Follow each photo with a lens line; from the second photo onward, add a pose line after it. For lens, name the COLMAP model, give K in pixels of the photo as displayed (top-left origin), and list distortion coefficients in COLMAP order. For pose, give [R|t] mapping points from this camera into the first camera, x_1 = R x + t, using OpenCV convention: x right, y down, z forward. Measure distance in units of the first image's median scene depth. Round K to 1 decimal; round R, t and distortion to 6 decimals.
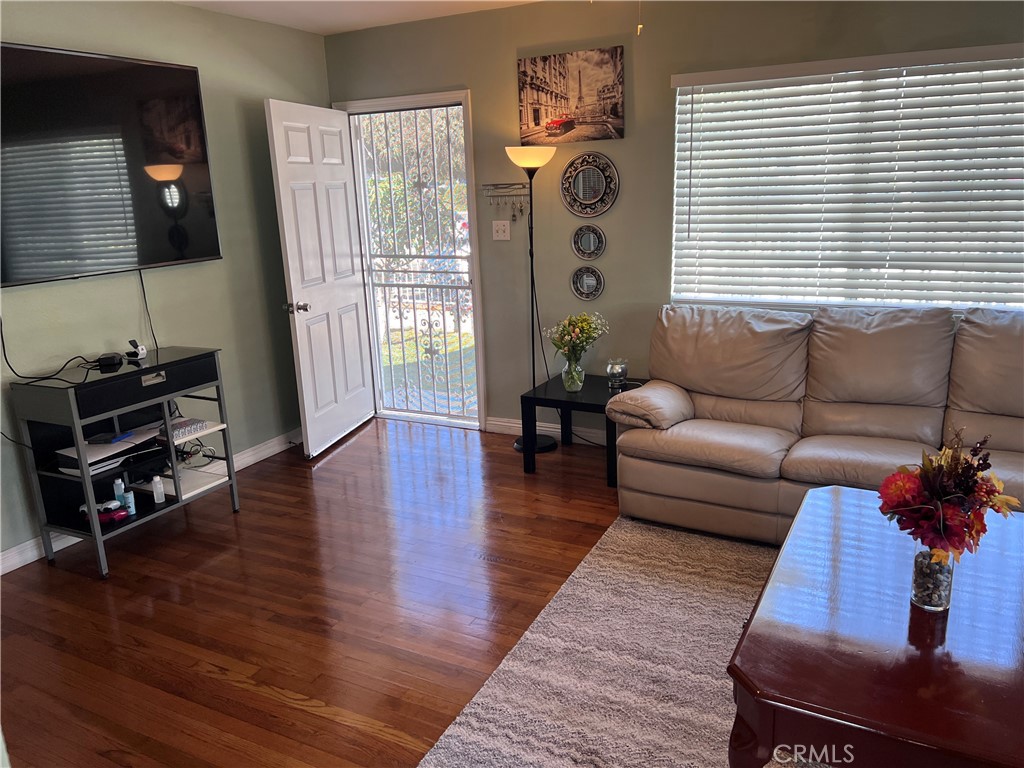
lens RADIAL K [[772.2, 0, 514.4], [0, 772.2, 382.2], [0, 0, 1]] dist [0.056978, -0.058131]
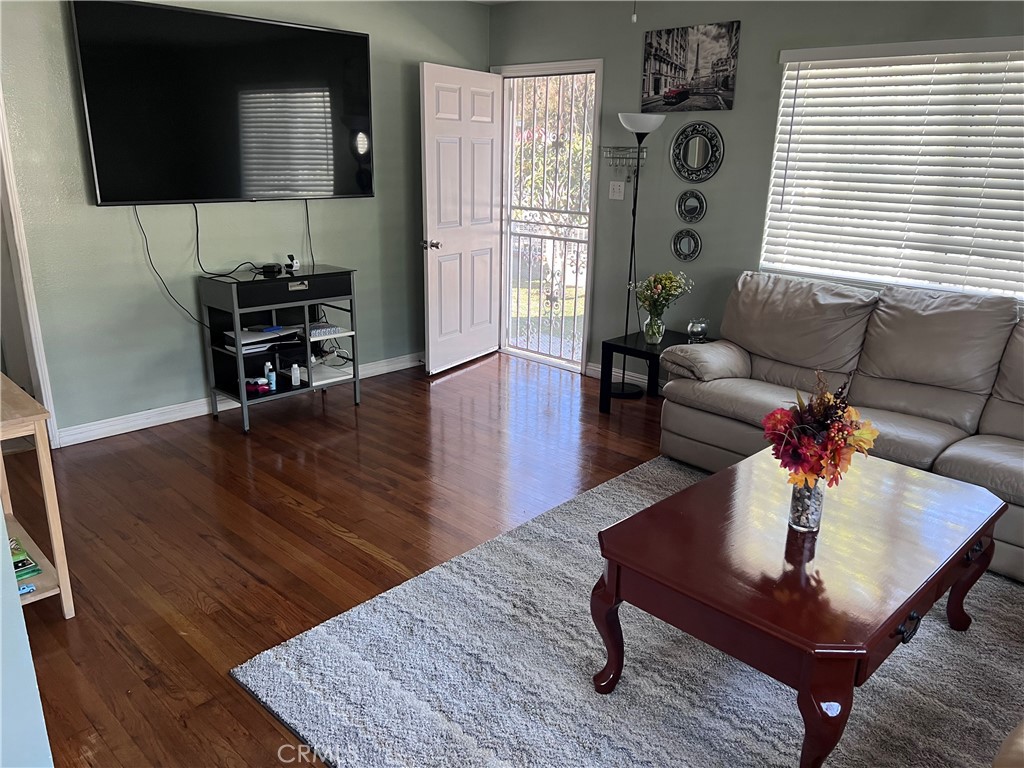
lens RADIAL K [[772.2, 0, 516.4], [0, 772.2, 383.9], [0, 0, 1]] dist [0.056978, -0.058131]
pose [[0.957530, 0.136902, -0.253761, 0.189725], [-0.125160, 0.990202, 0.061932, 0.026636], [0.259753, -0.027541, 0.965282, -0.112663]]
